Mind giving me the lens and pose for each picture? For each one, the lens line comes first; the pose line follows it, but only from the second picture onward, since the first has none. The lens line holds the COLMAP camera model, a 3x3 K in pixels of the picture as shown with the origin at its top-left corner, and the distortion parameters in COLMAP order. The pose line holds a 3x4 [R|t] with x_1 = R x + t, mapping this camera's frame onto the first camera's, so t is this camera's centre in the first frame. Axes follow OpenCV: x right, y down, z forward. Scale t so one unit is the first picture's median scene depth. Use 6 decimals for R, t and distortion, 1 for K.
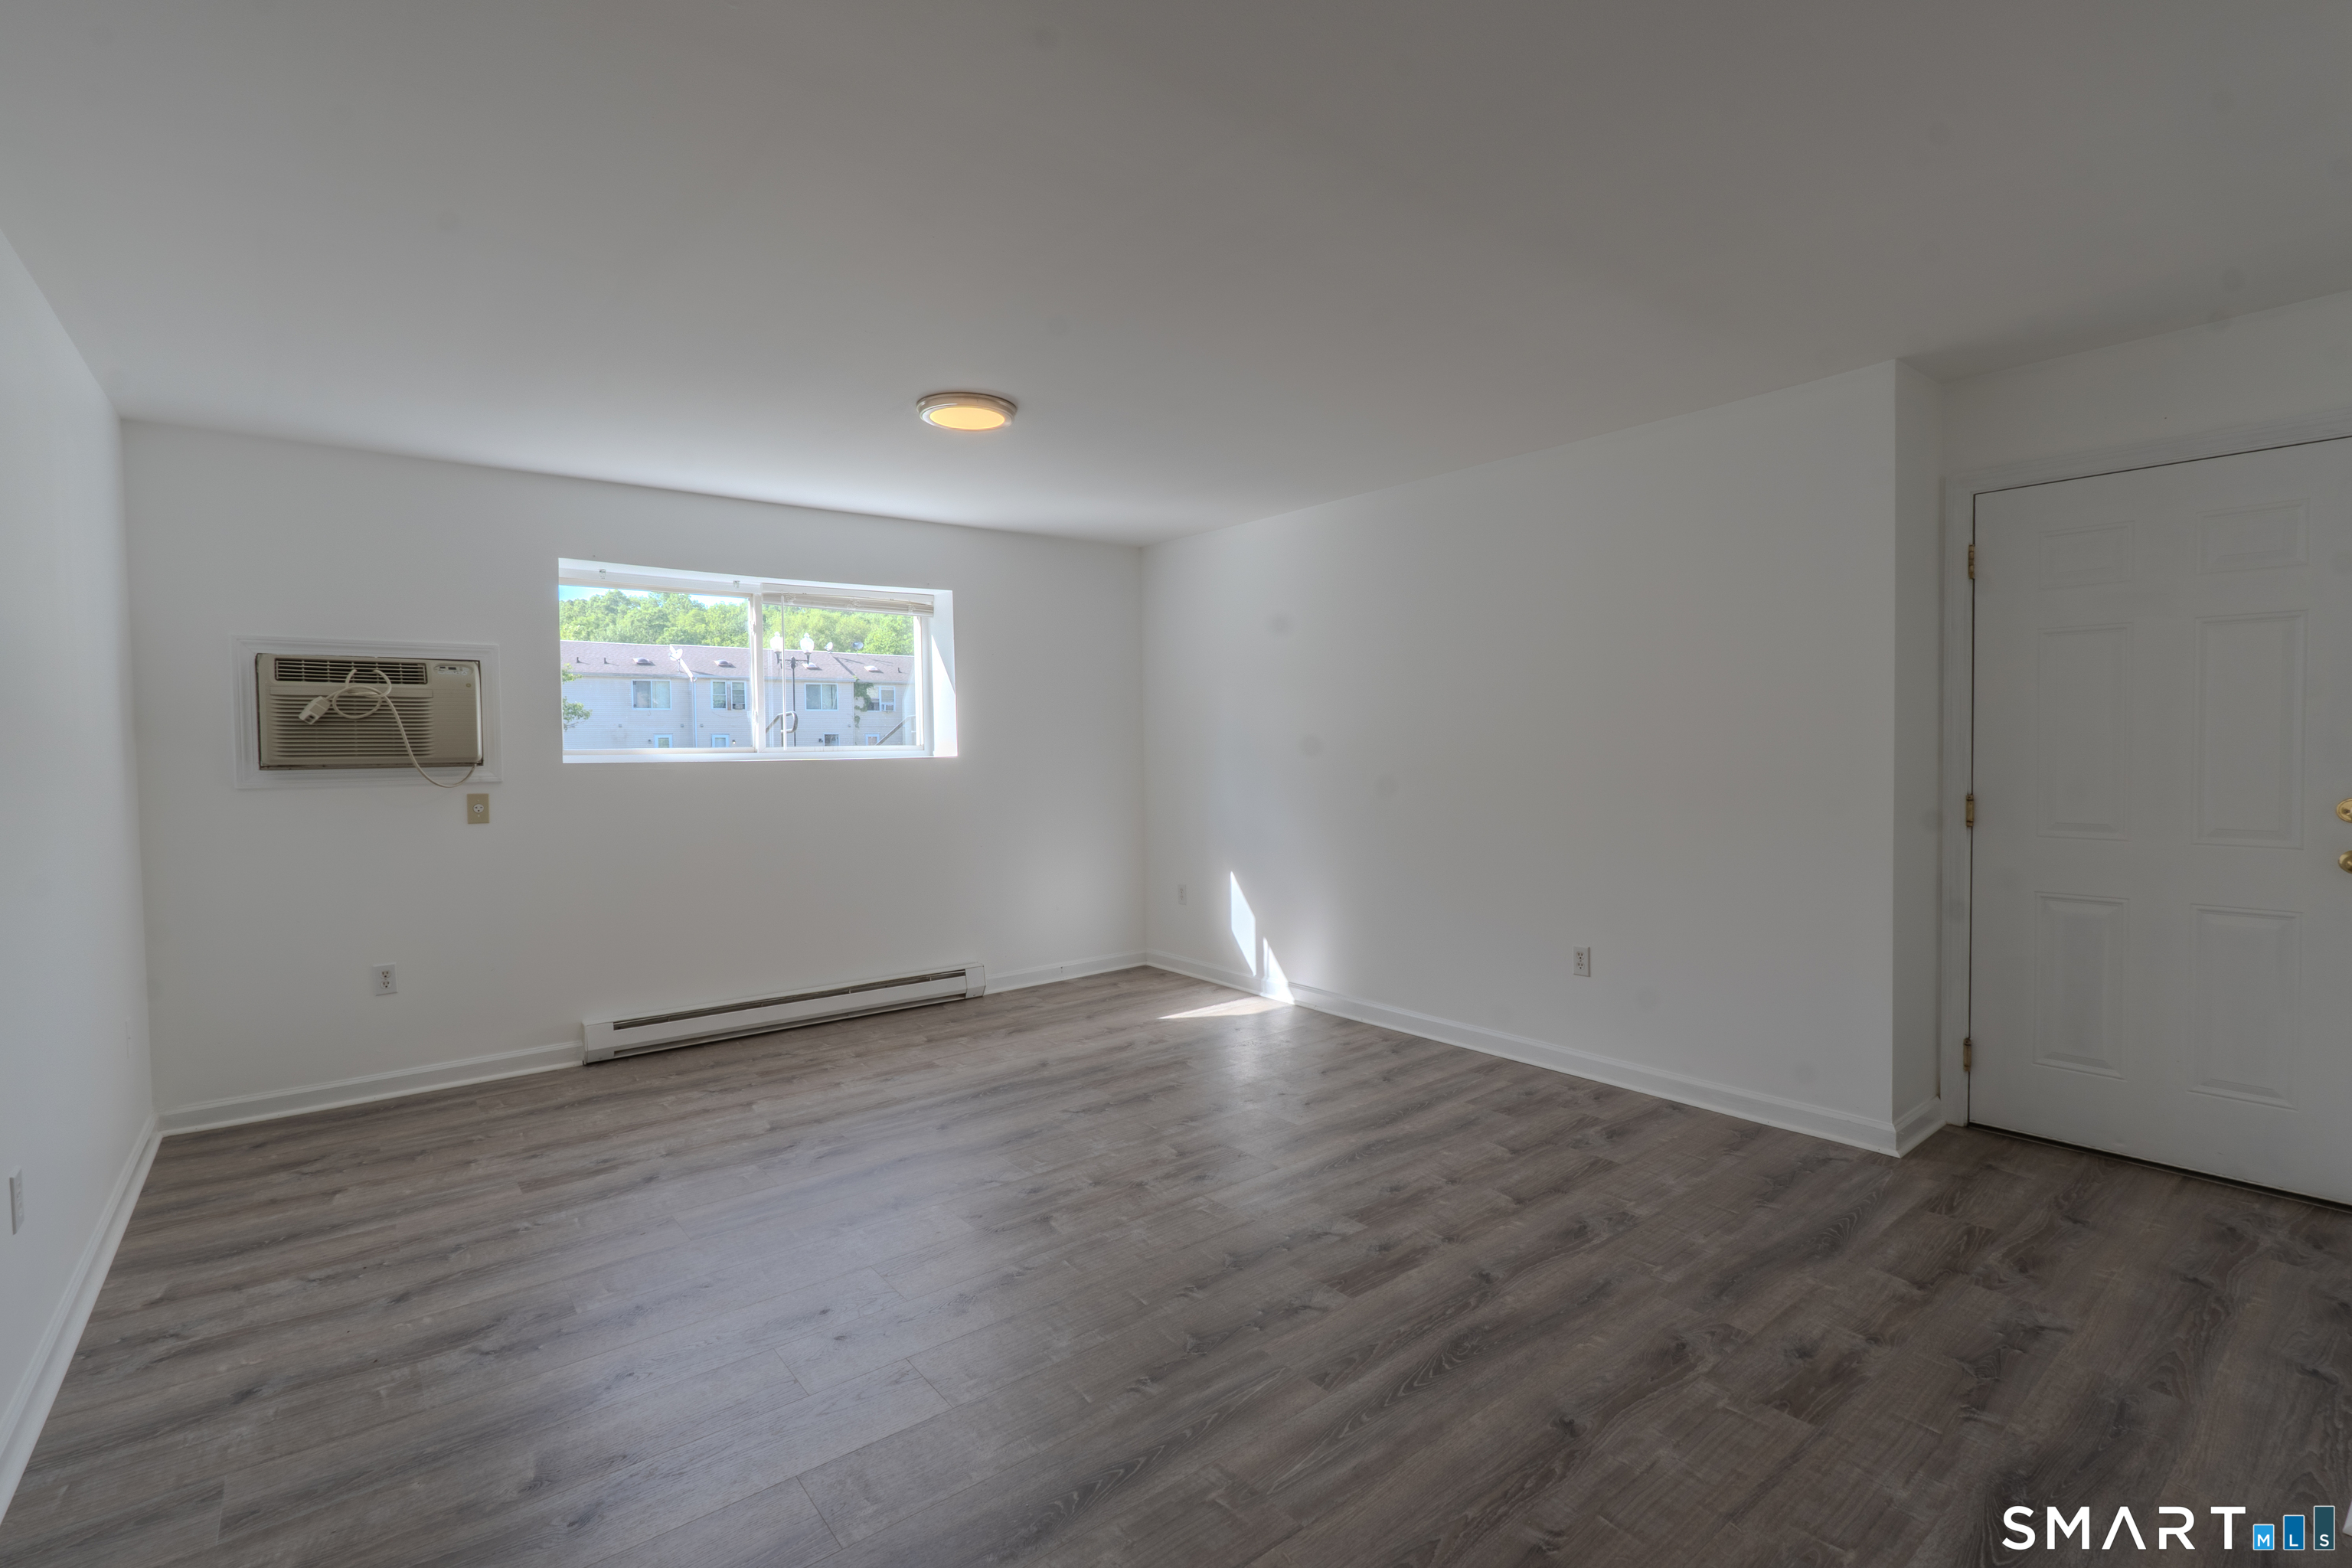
lens RADIAL K [[1068.3, 0, 1176.9], [0, 1068.3, 784.8], [0, 0, 1]] dist [-0.011064, 0.000999]
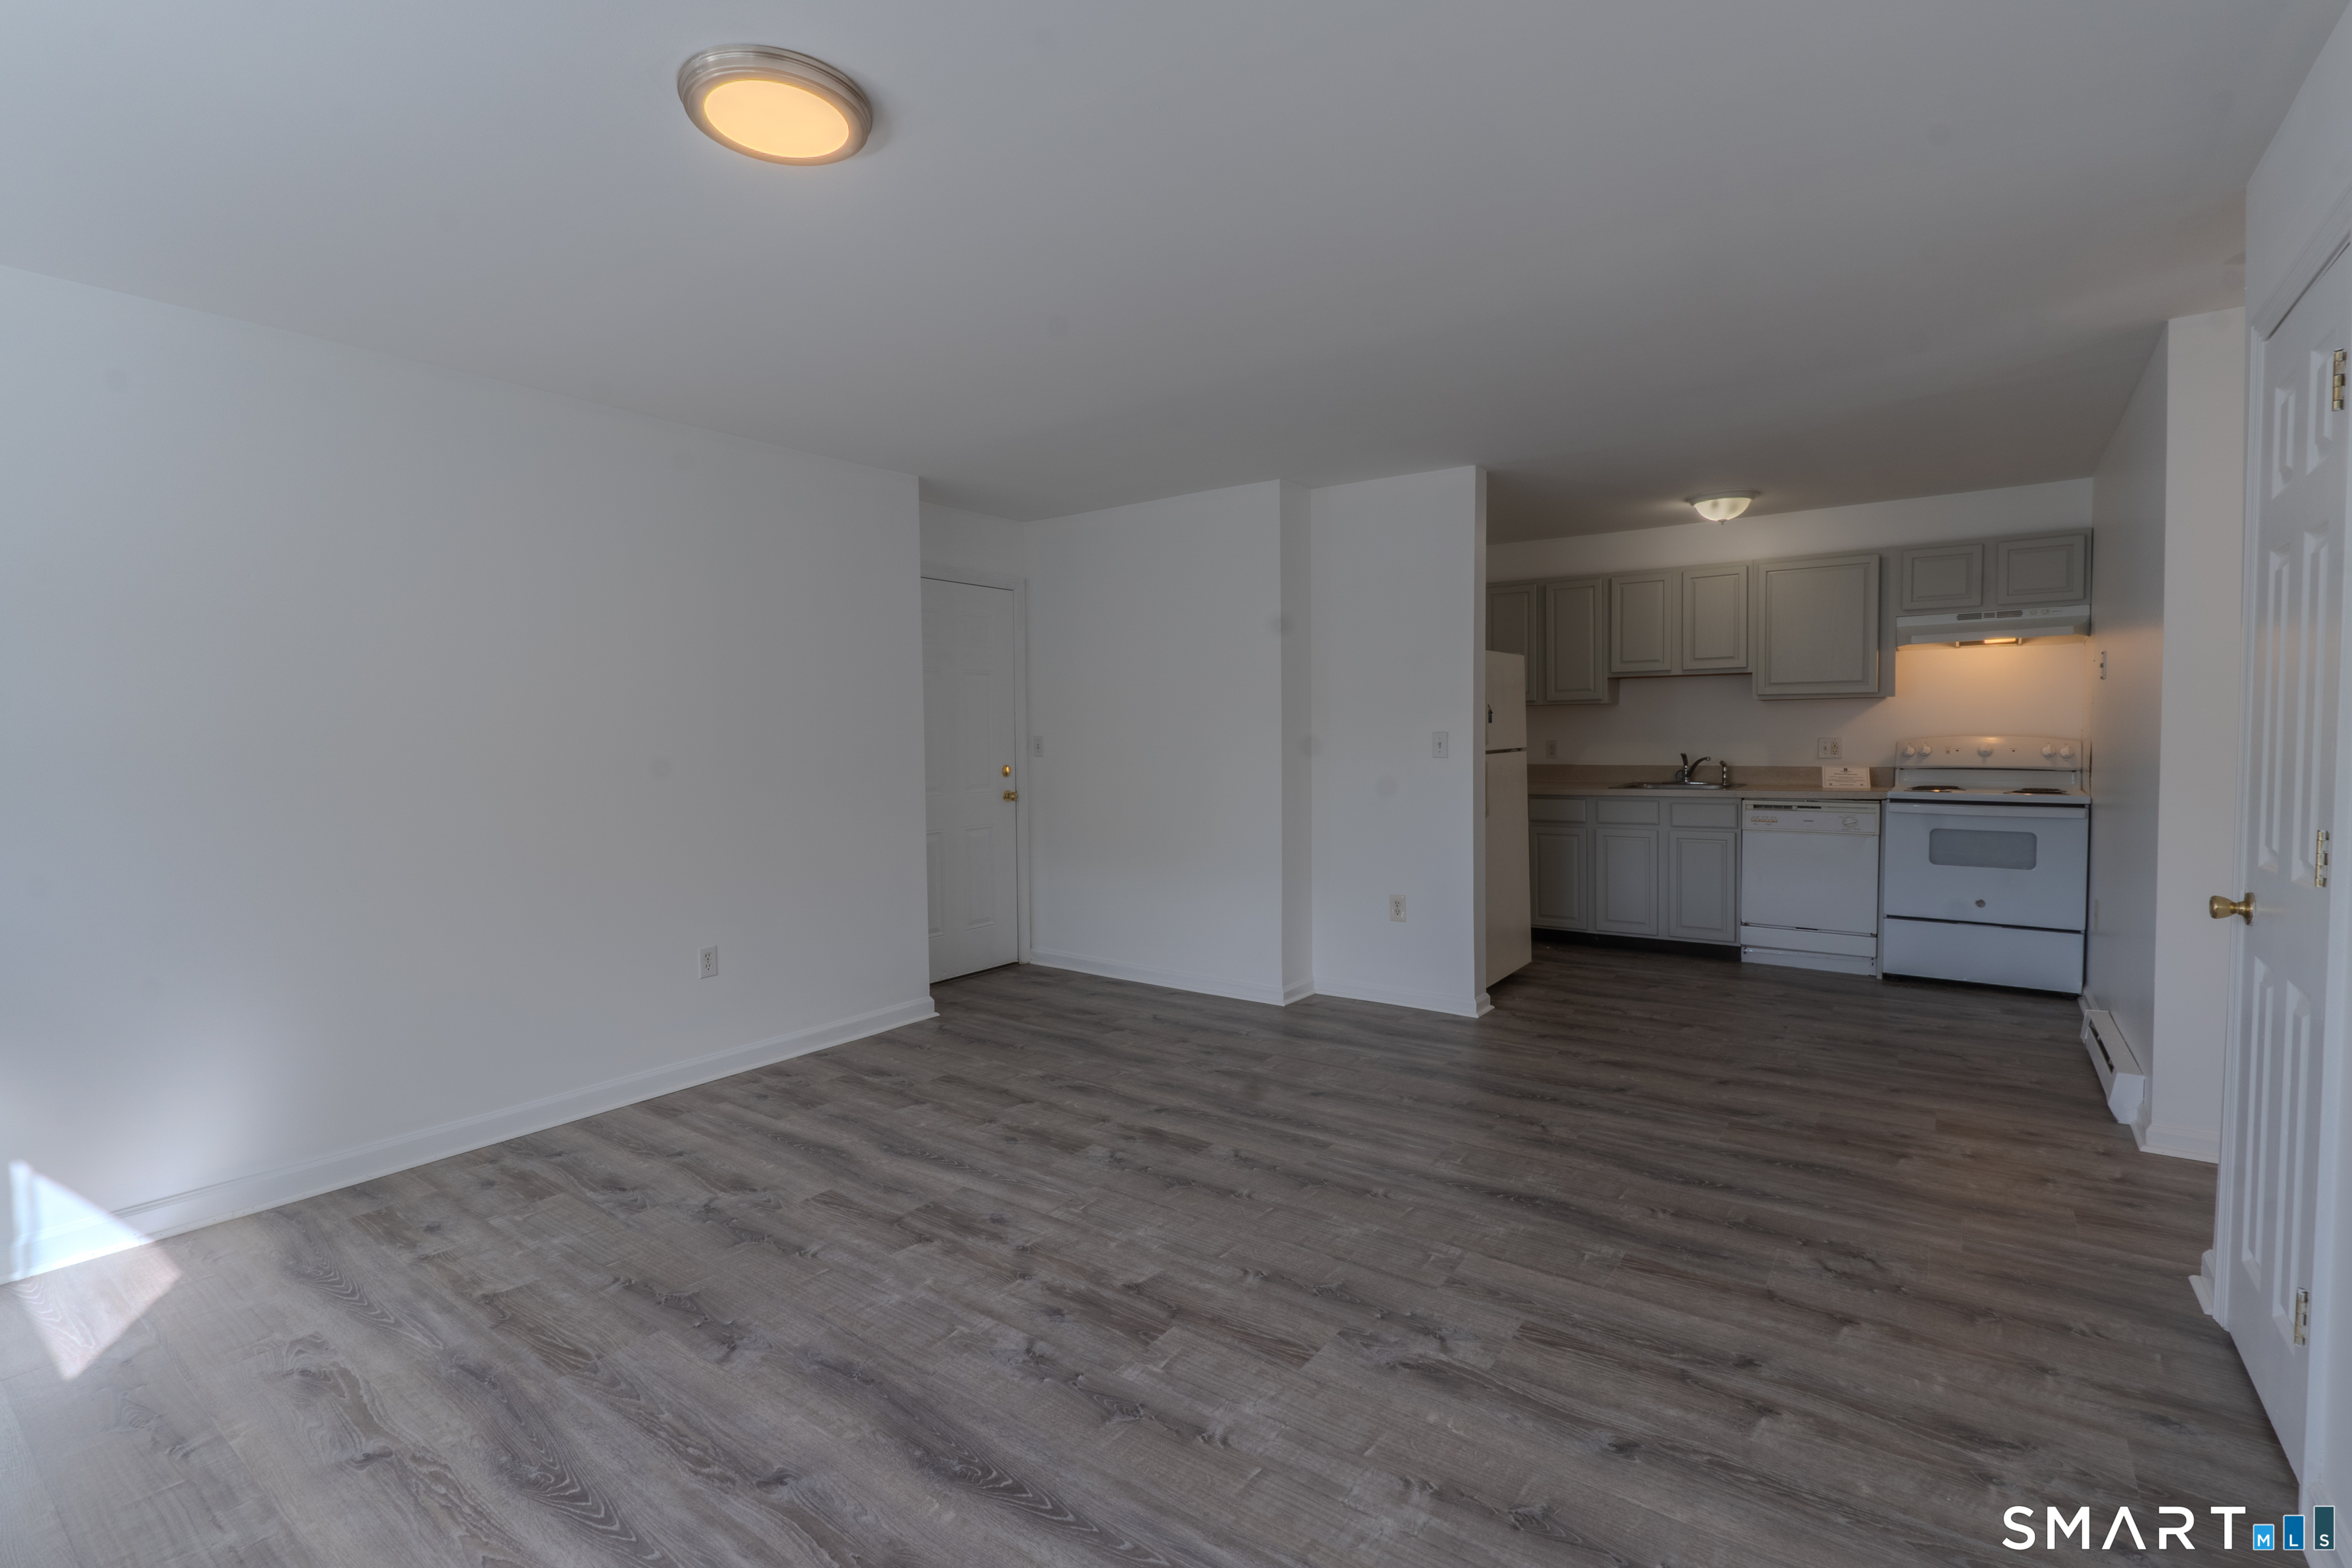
lens RADIAL K [[1068.3, 0, 1177.1], [0, 1068.3, 786.1], [0, 0, 1]] dist [-0.011064, 0.000999]
pose [[-0.261281, -0.032703, 0.964709, -0.987265], [0.053734, 0.997383, 0.048364, -0.029135], [-0.963766, 0.064474, -0.258840, 1.223092]]
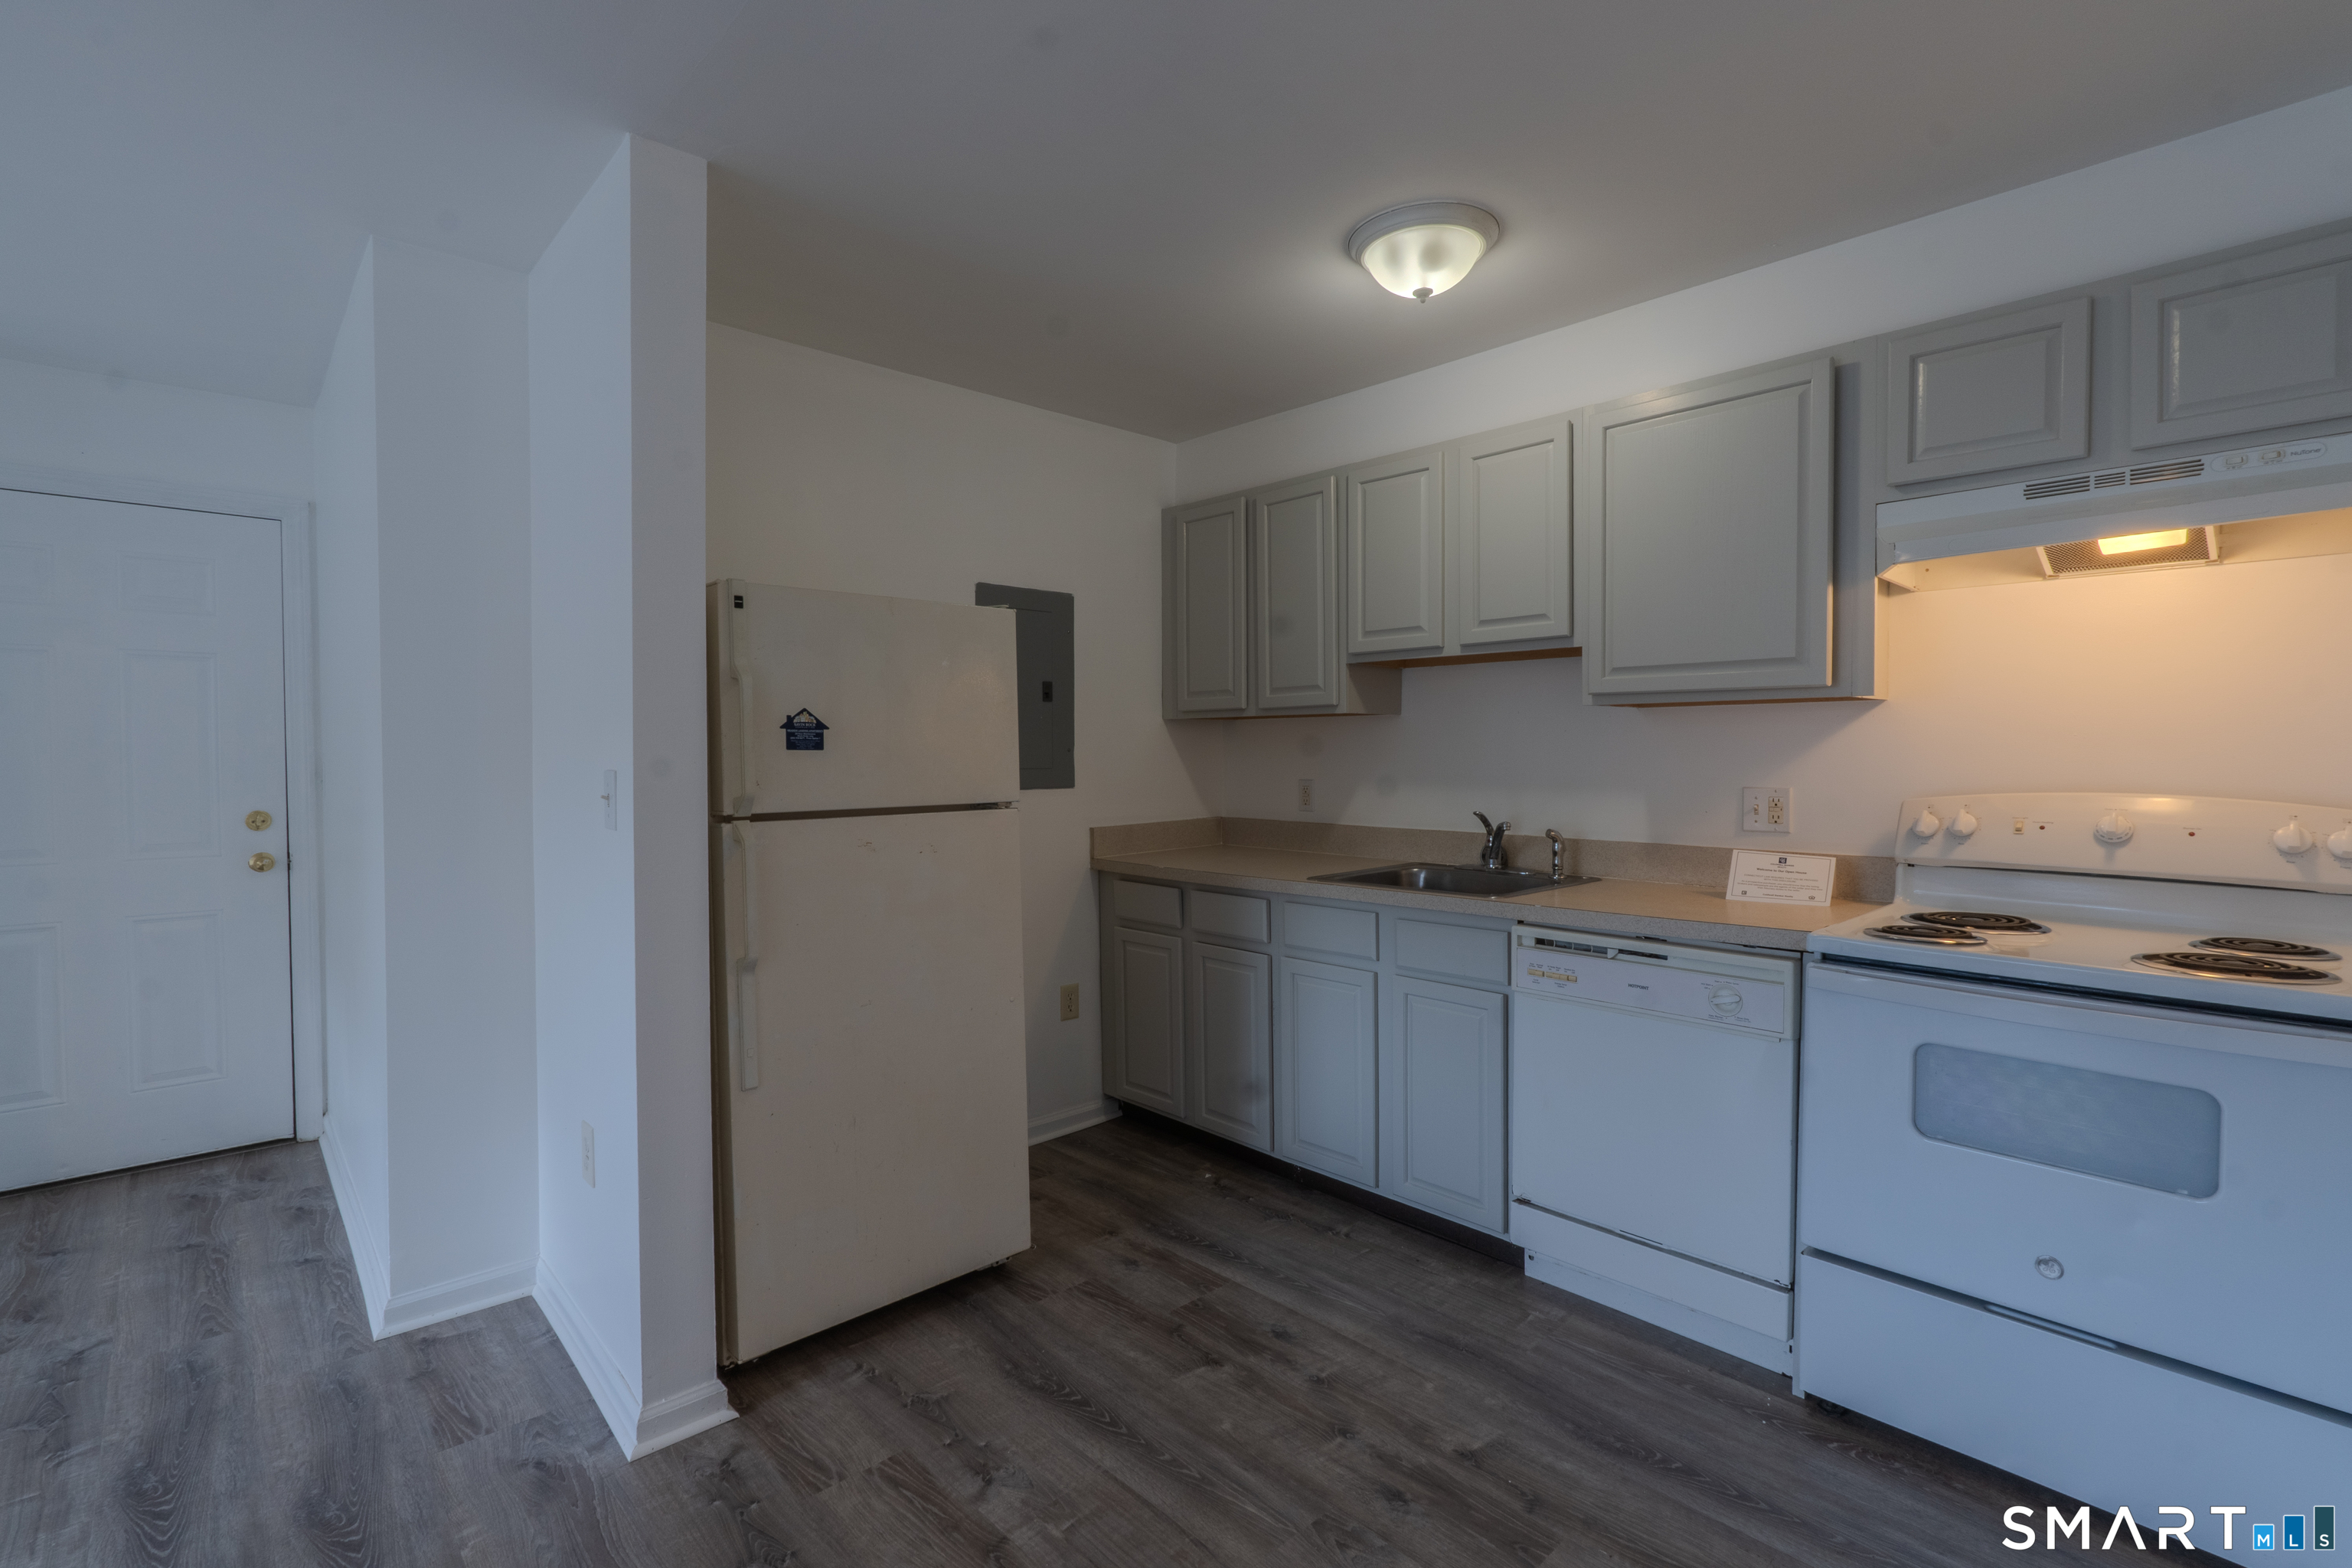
lens RADIAL K [[1068.3, 0, 1177.9], [0, 1068.3, 782.5], [0, 0, 1]] dist [-0.011064, 0.000999]
pose [[-0.081399, -0.014243, 0.996580, -0.204808], [0.041855, 0.998967, 0.017696, 0.002619], [-0.995802, 0.043153, -0.080719, 0.024175]]
